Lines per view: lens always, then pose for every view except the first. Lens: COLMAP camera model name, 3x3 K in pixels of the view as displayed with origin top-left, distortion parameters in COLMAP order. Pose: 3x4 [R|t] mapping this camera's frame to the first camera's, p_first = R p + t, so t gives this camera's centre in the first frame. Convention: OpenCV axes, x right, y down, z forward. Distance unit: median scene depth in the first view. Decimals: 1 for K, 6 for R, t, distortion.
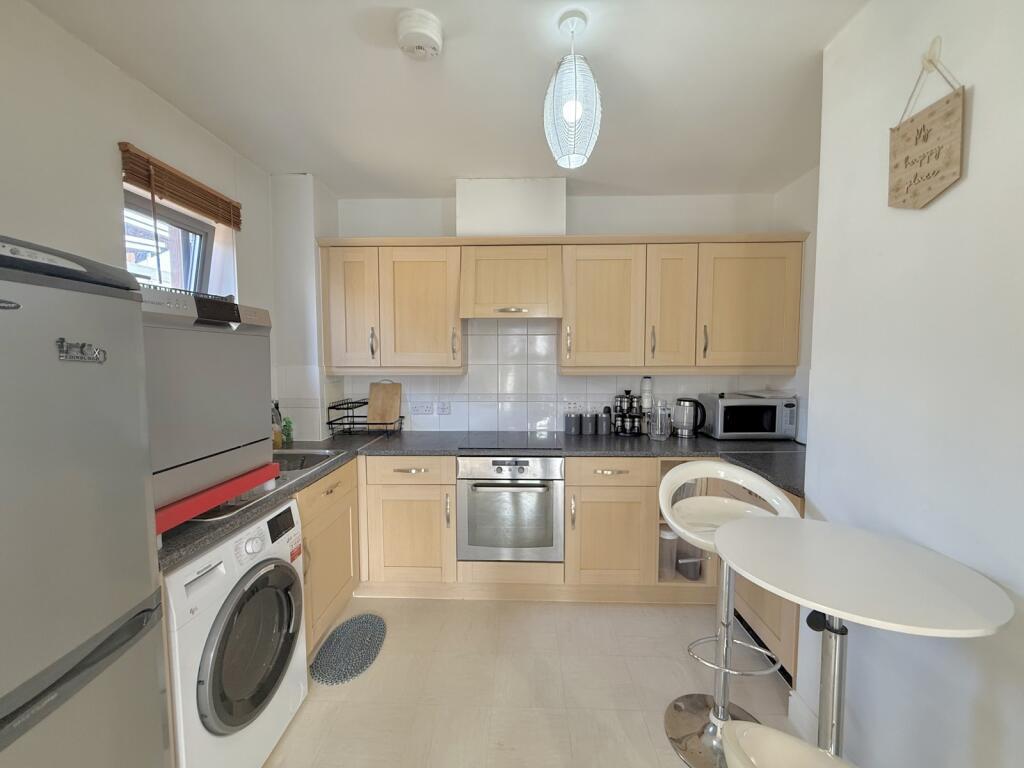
lens RADIAL K [[406.0, 0, 508.8], [0, 406.0, 384.1], [0, 0, 1]] dist [-0.001387, -0.000255]
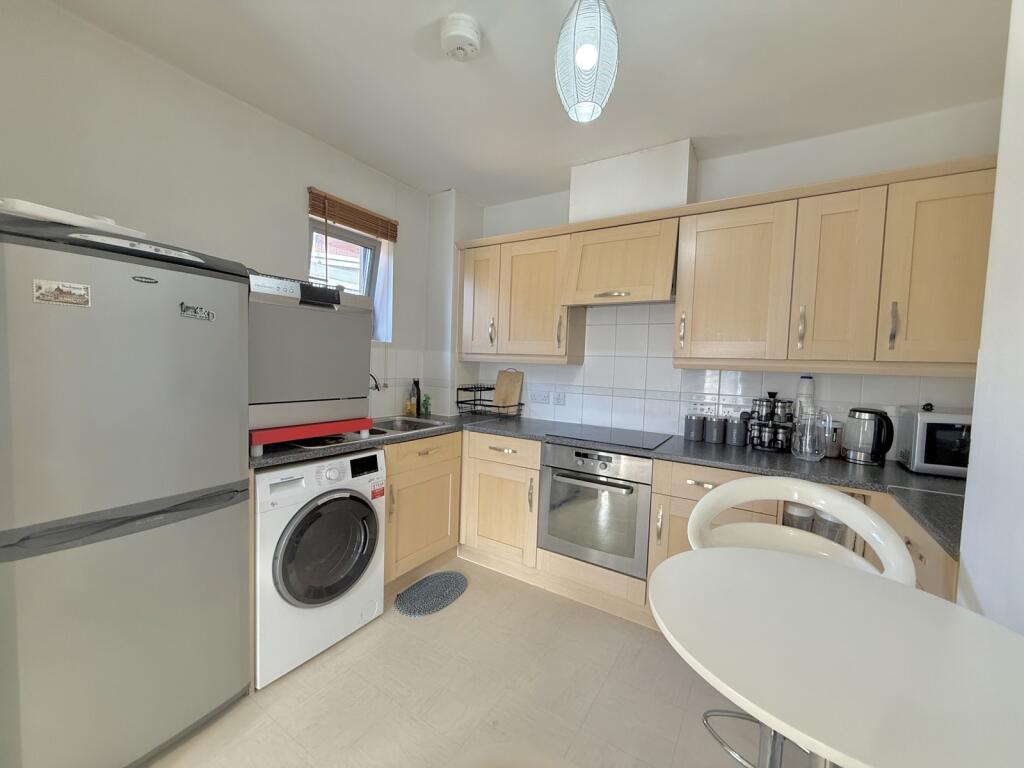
lens RADIAL K [[406.0, 0, 508.8], [0, 406.0, 384.1], [0, 0, 1]] dist [-0.001387, -0.000255]
pose [[0.858980, 0.057867, -0.508728, 0.278724], [-0.069302, 0.997589, -0.003540, 0.041181], [0.507297, 0.038296, 0.860920, 0.083717]]
